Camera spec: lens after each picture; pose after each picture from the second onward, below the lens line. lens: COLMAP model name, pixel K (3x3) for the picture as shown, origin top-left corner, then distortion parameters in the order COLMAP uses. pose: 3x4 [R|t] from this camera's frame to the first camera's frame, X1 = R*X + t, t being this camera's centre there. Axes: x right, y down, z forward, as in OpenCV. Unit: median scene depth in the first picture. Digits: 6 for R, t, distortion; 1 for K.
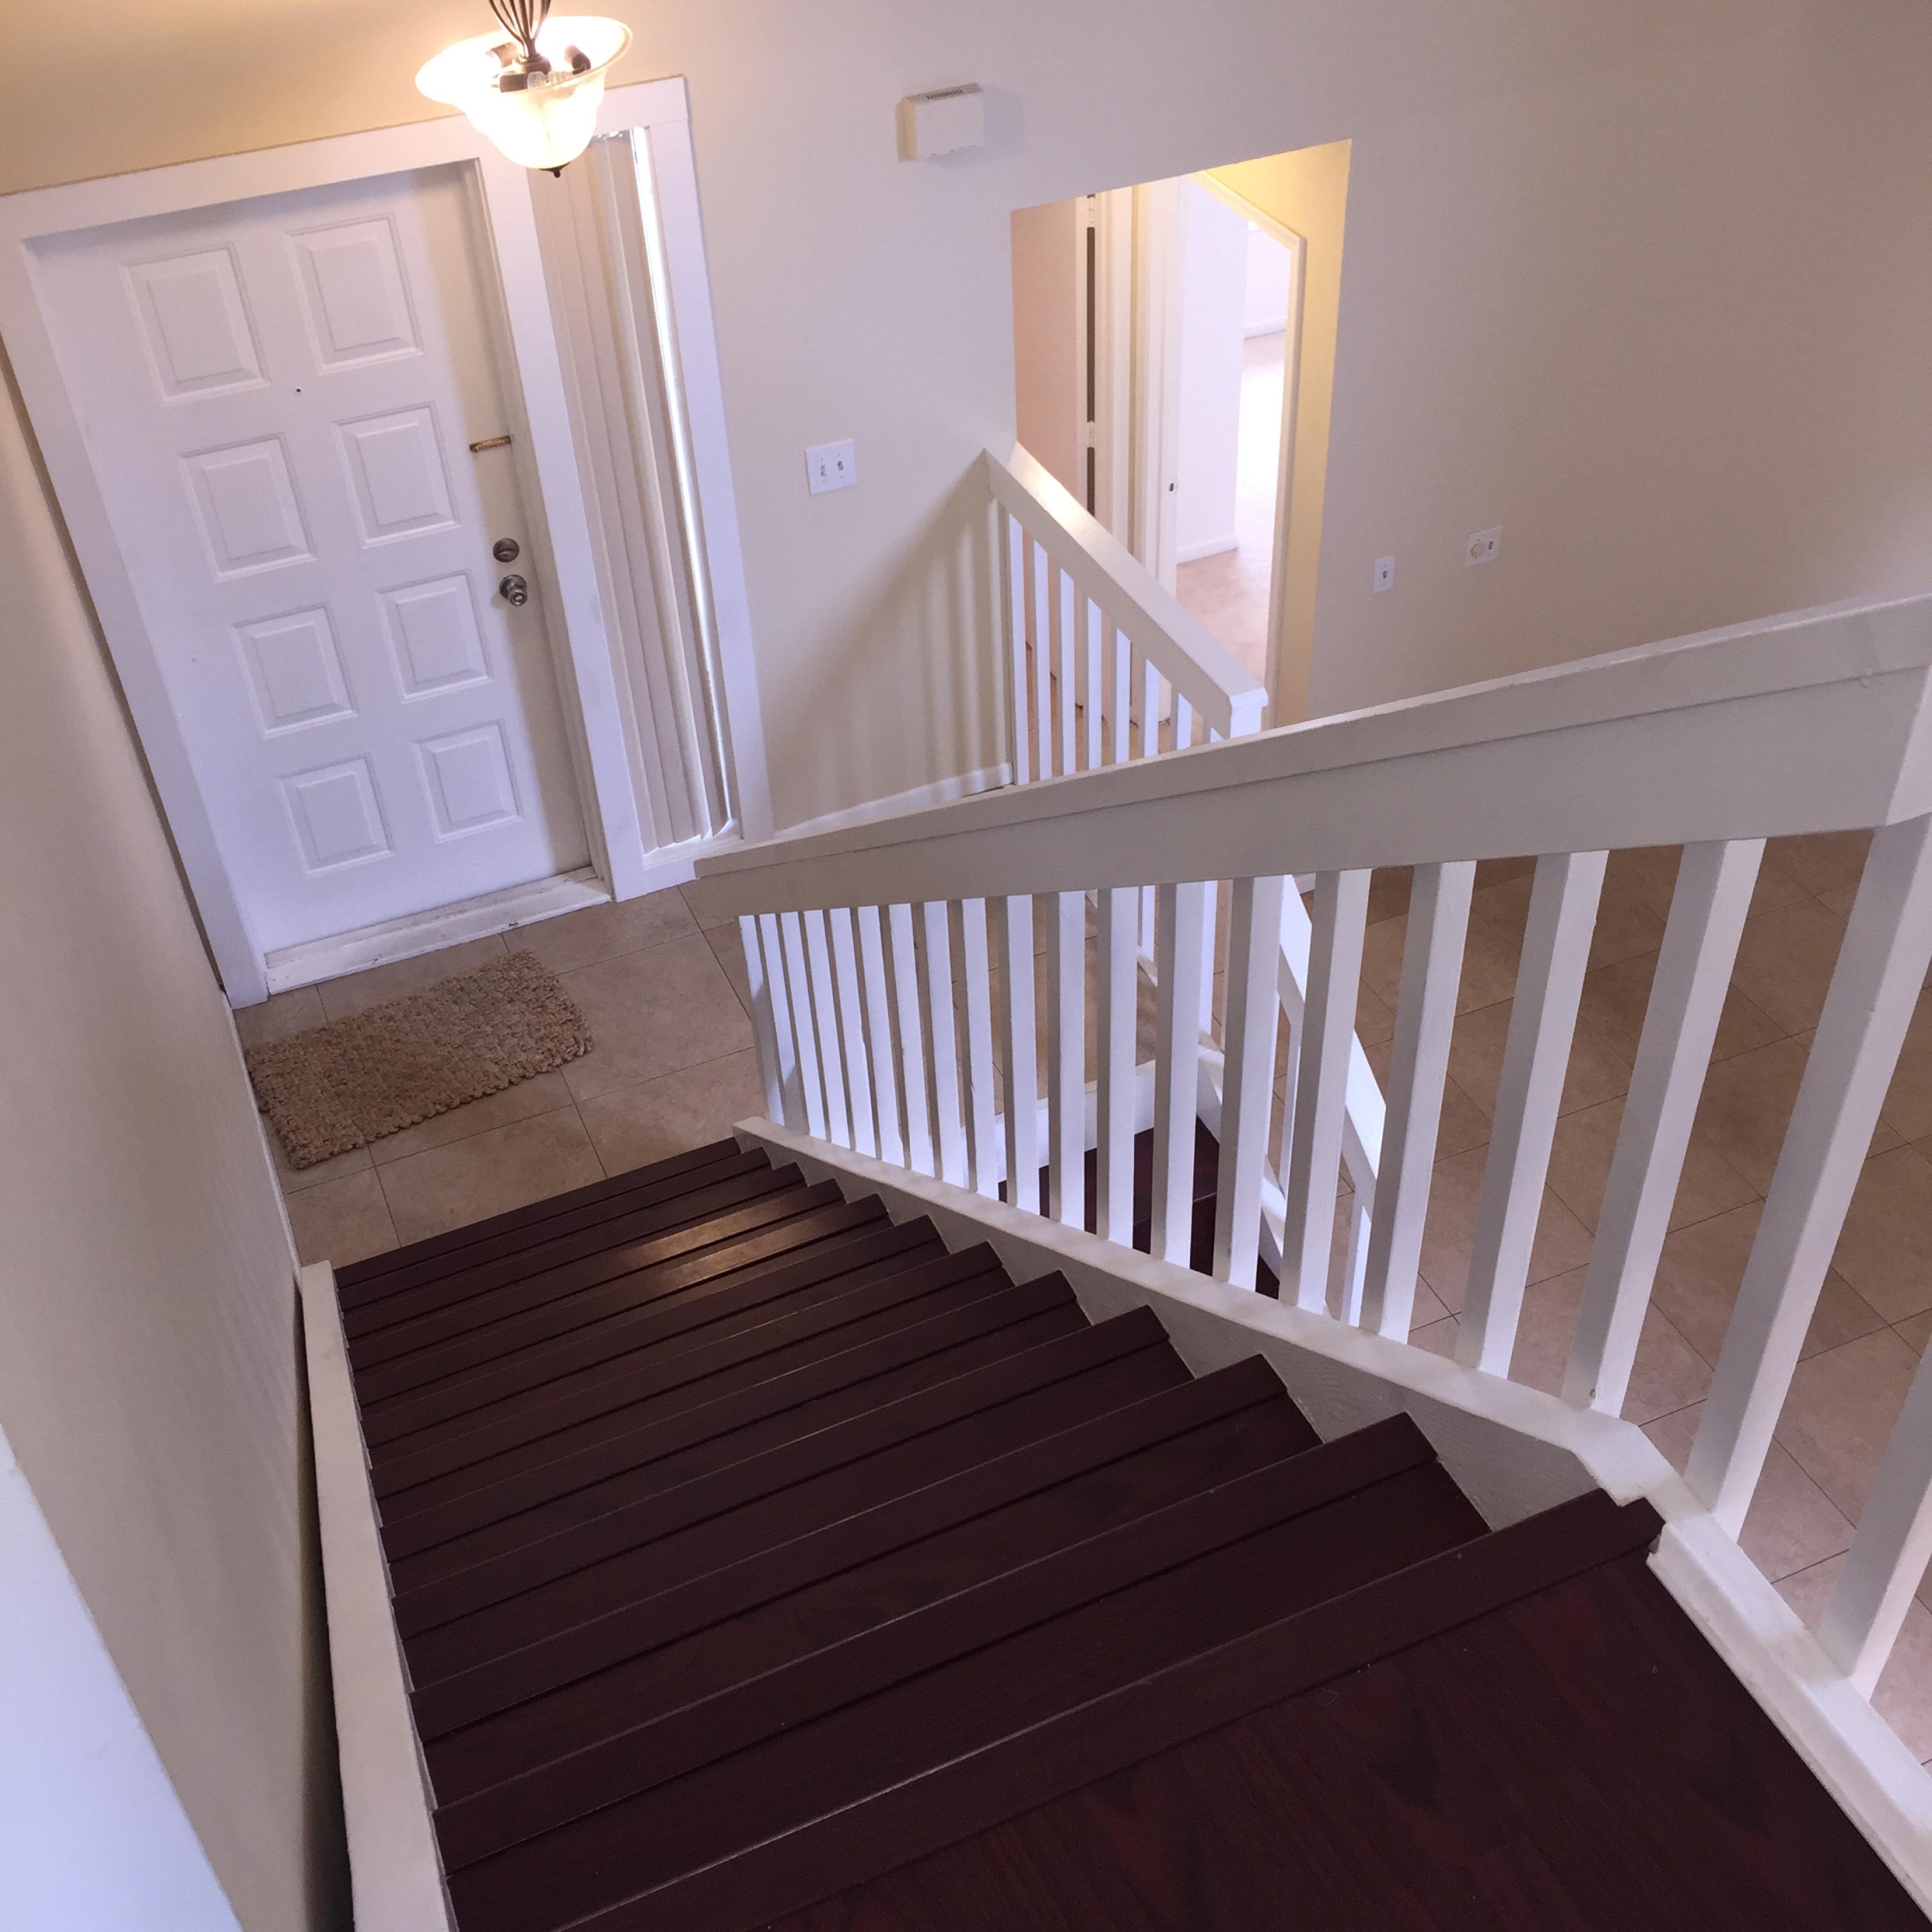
lens RADIAL K [[2161.5, 0, 968.4], [0, 2161.5, 966.1], [0, 0, 1]] dist [0.118910, 0.000000]
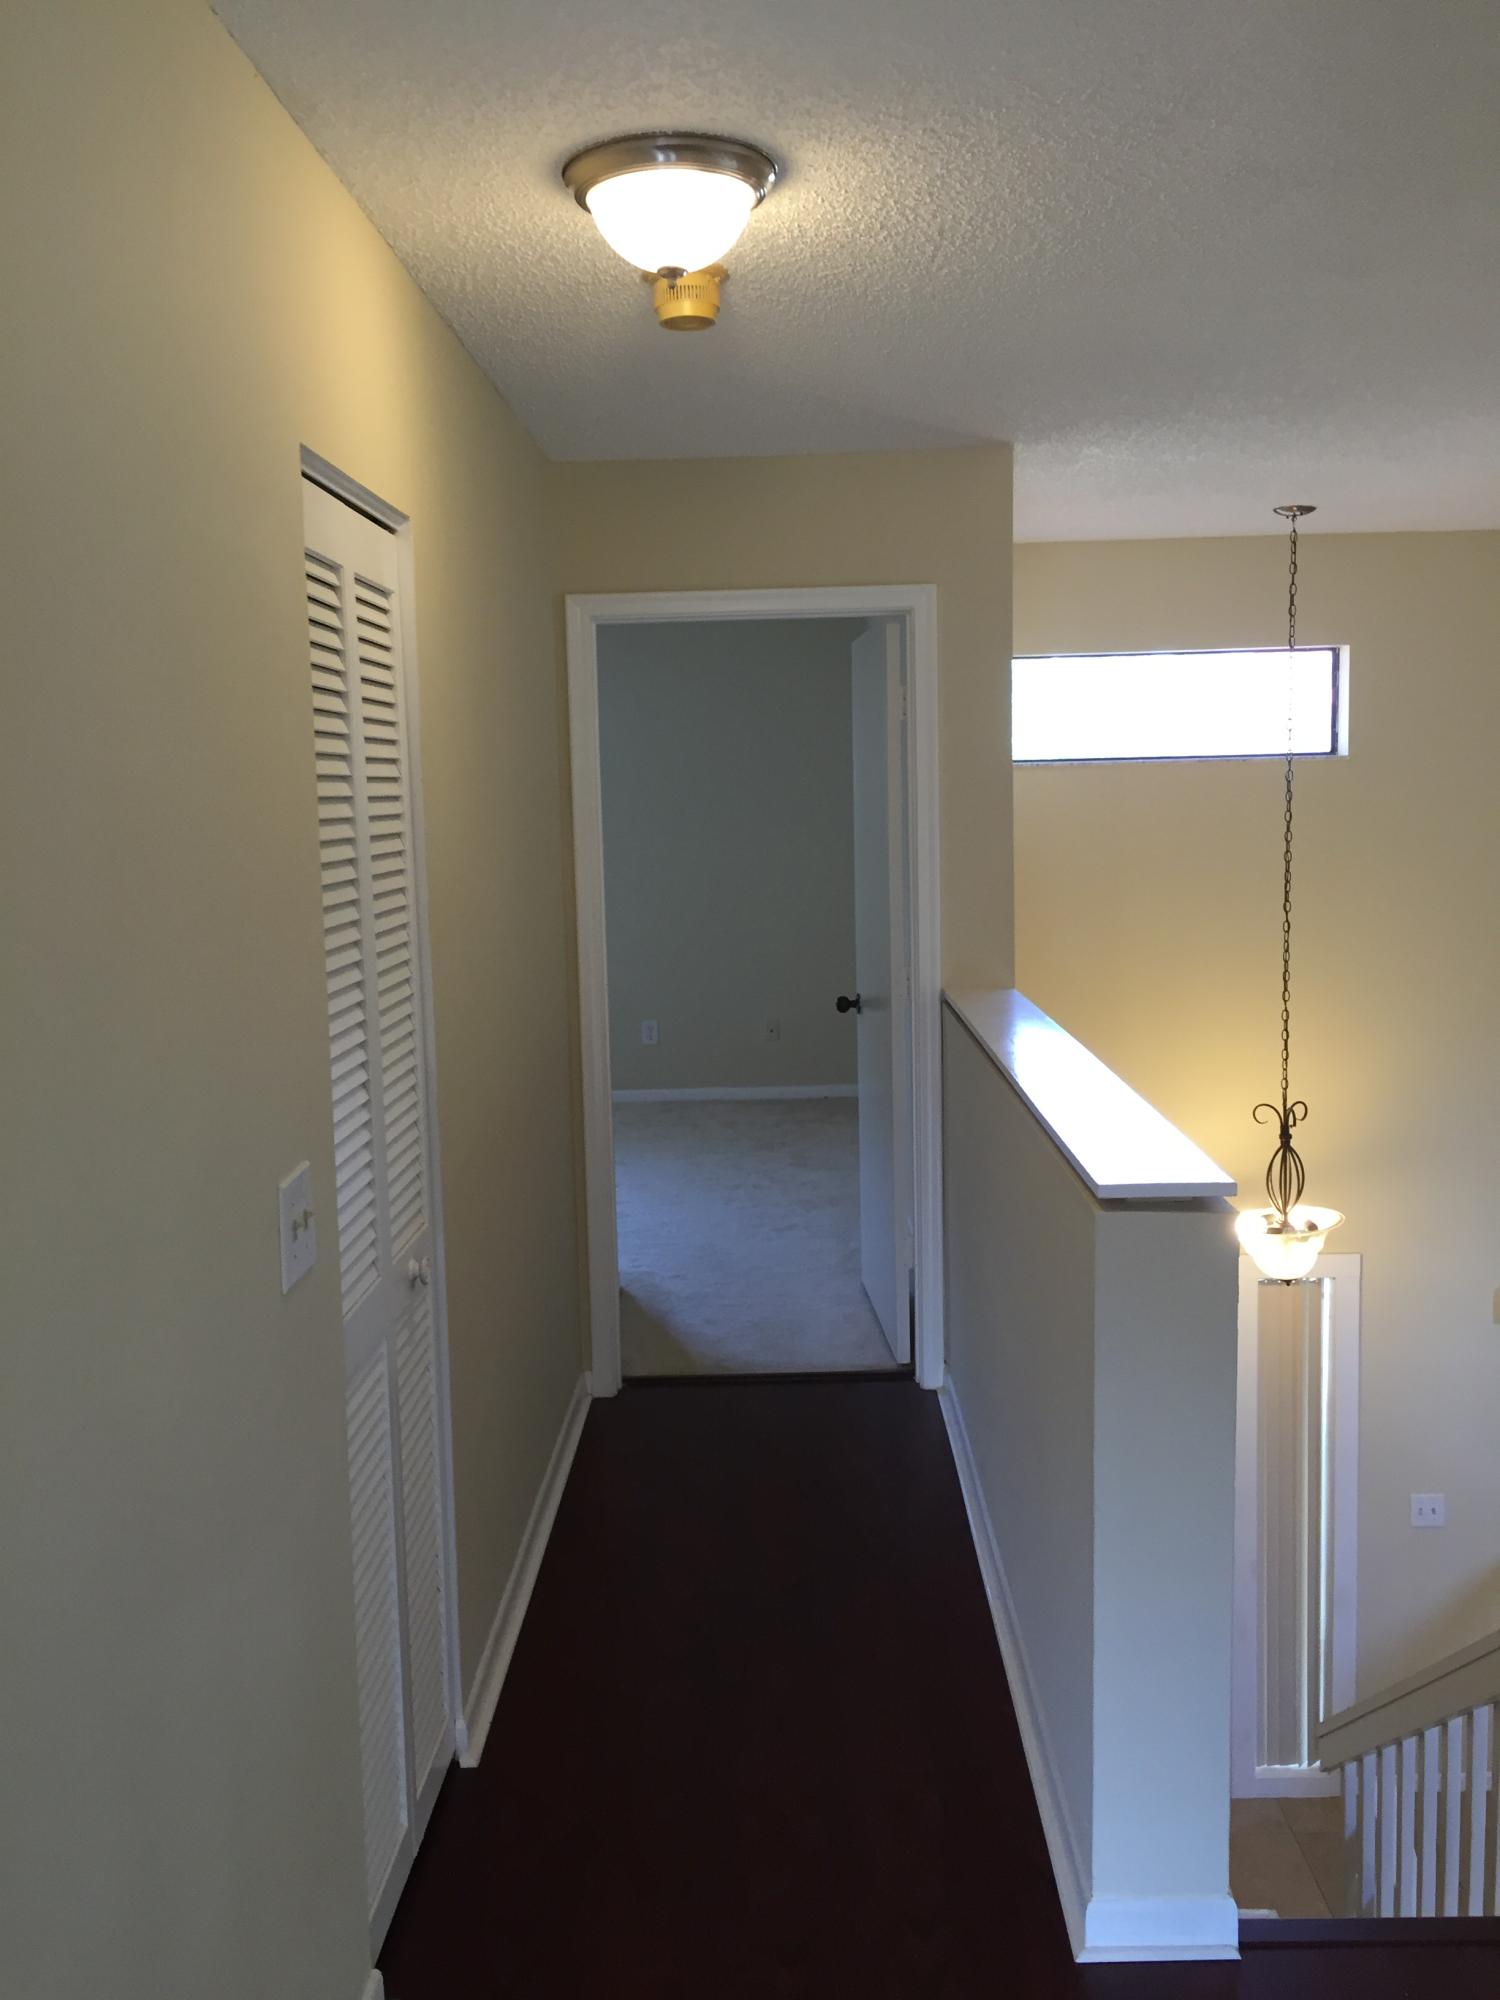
lens RADIAL K [[1698.1, 0, 750.4], [0, 1698.1, 995.7], [0, 0, 1]] dist [-0.000328, -0.007848]
pose [[0.906226, 0.055102, -0.419188, -0.021306], [-0.274910, 0.830060, -0.485206, 0.222317], [0.321215, 0.554945, 0.767370, -0.297164]]
